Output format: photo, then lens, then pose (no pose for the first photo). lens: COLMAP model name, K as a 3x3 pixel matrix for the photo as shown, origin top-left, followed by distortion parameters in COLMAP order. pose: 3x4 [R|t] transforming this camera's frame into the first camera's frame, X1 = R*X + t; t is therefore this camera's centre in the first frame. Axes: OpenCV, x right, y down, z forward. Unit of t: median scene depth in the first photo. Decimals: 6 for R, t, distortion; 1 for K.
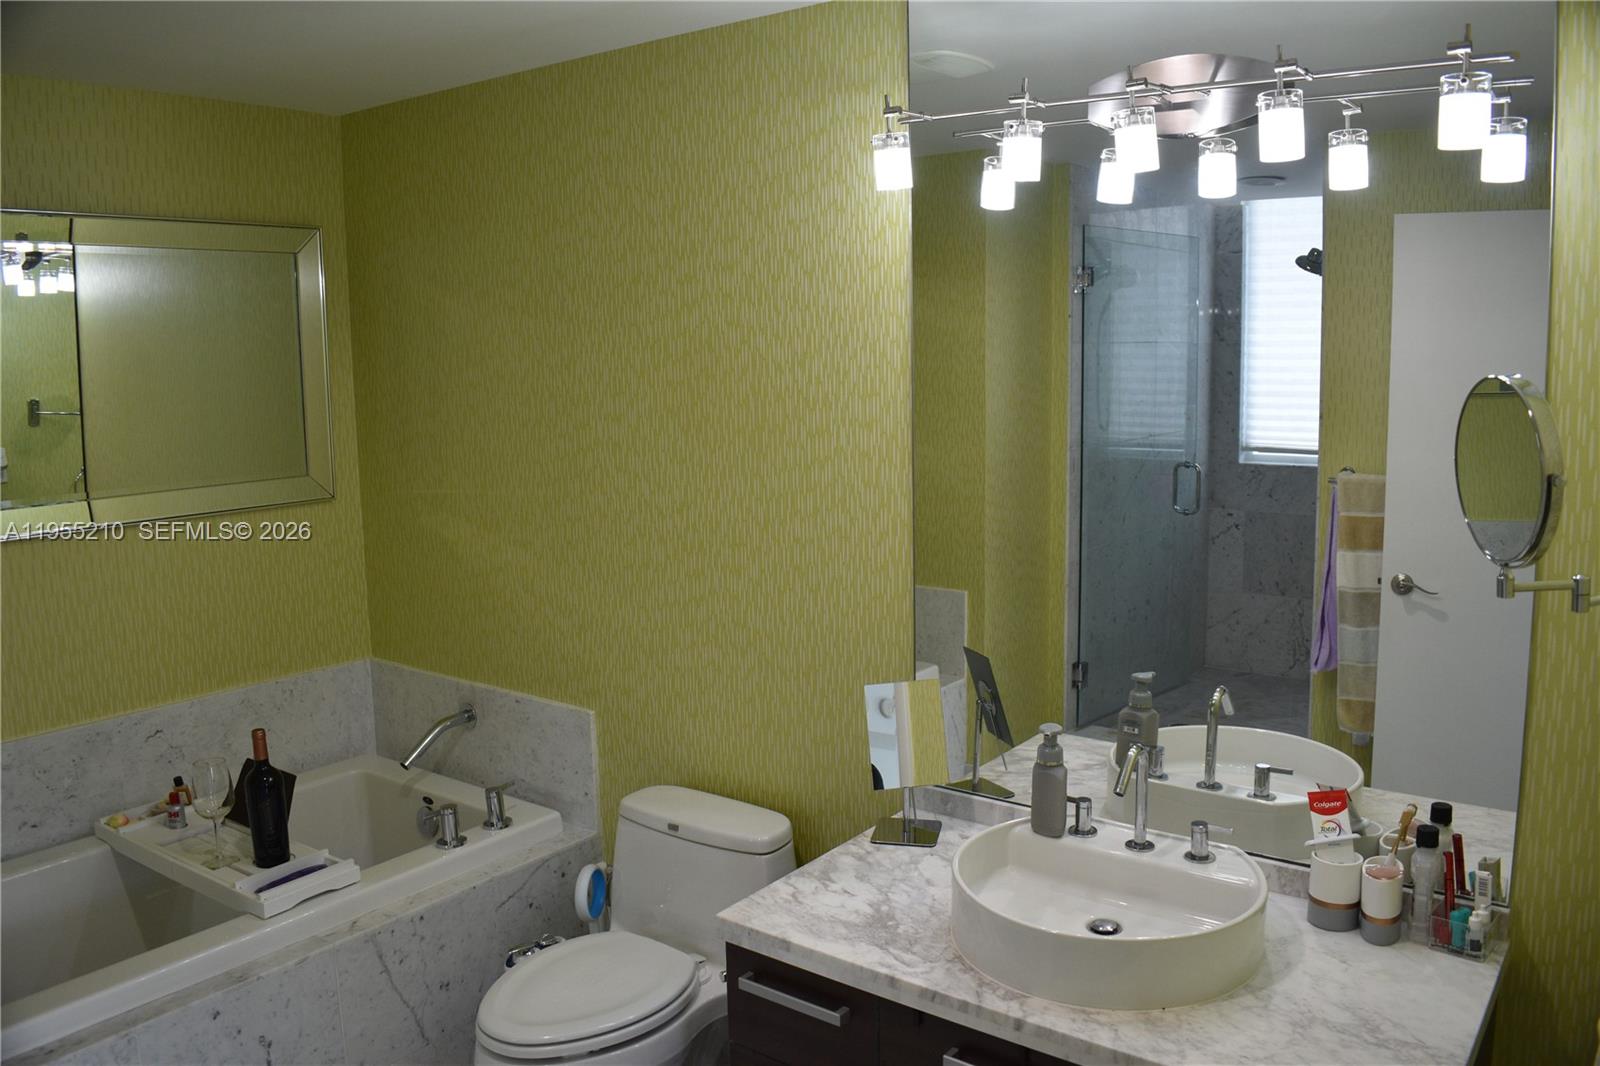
lens RADIAL K [[1260.3, 0, 806.3], [0, 1260.3, 517.6], [0, 0, 1]] dist [-0.091273, 0.009838]
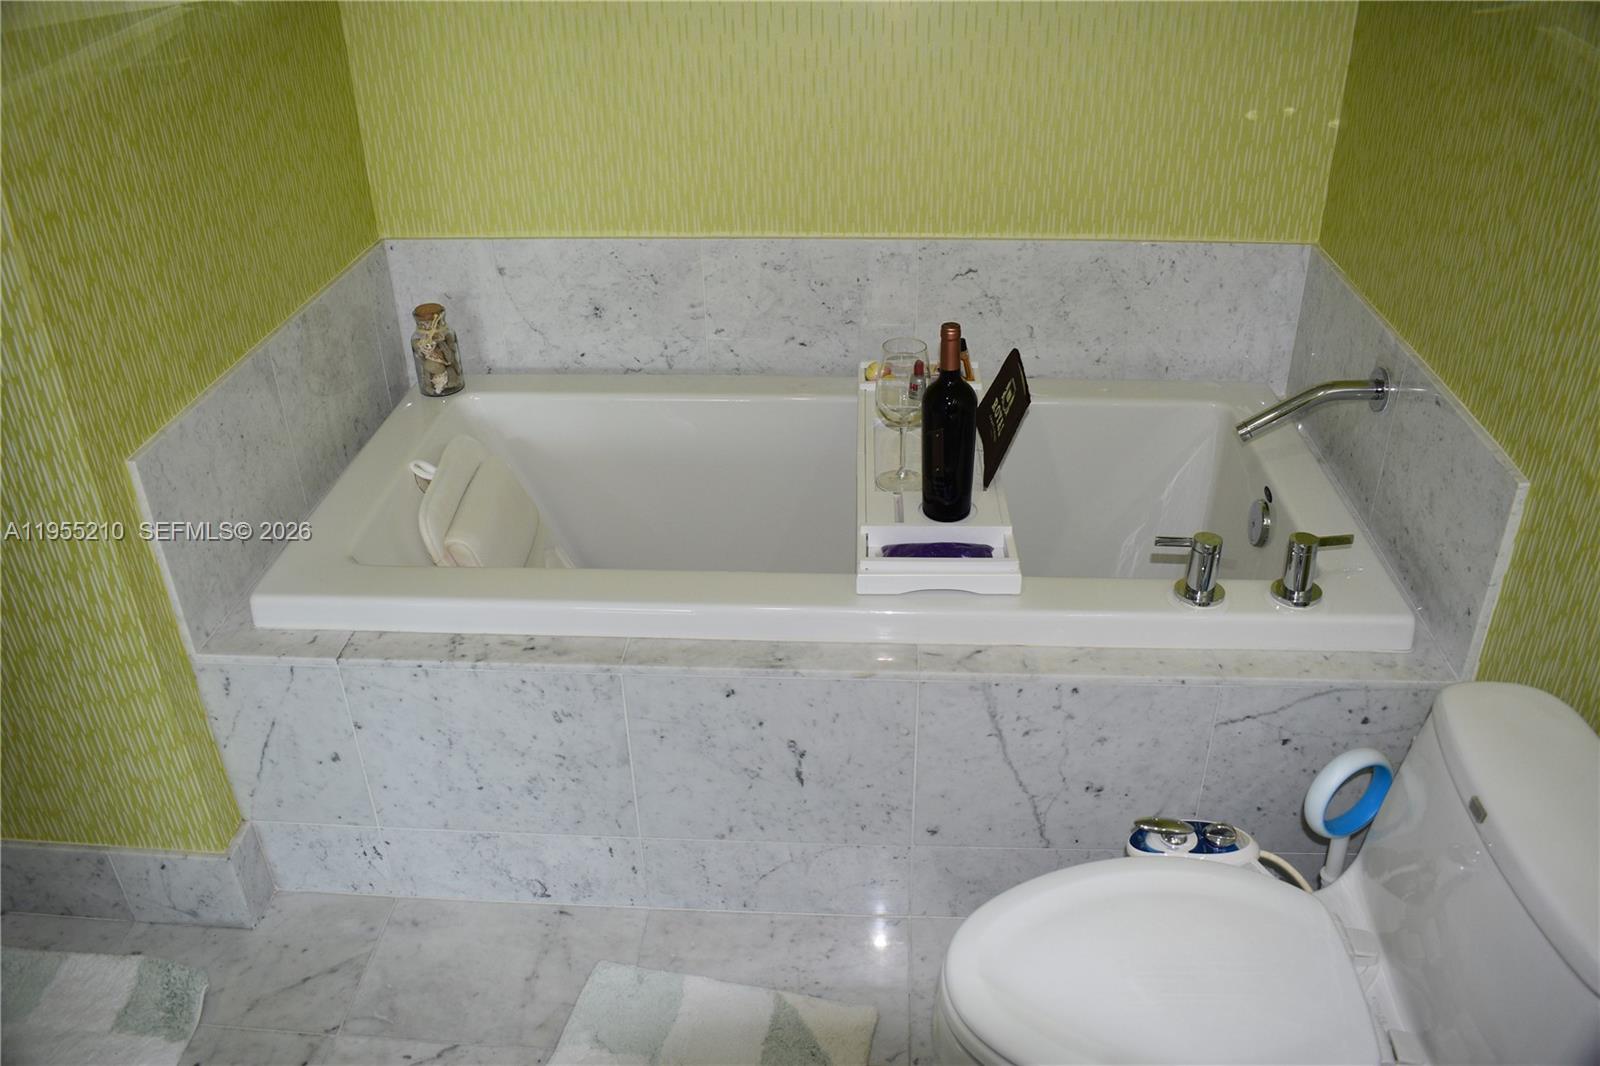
lens RADIAL K [[1260.3, 0, 806.3], [0, 1260.3, 517.6], [0, 0, 1]] dist [-0.091273, 0.009838]
pose [[0.545083, 0.428115, -0.720834, 0.037818], [-0.104255, 0.887731, 0.448402, -0.027823], [0.831875, -0.169265, 0.528520, 0.545695]]
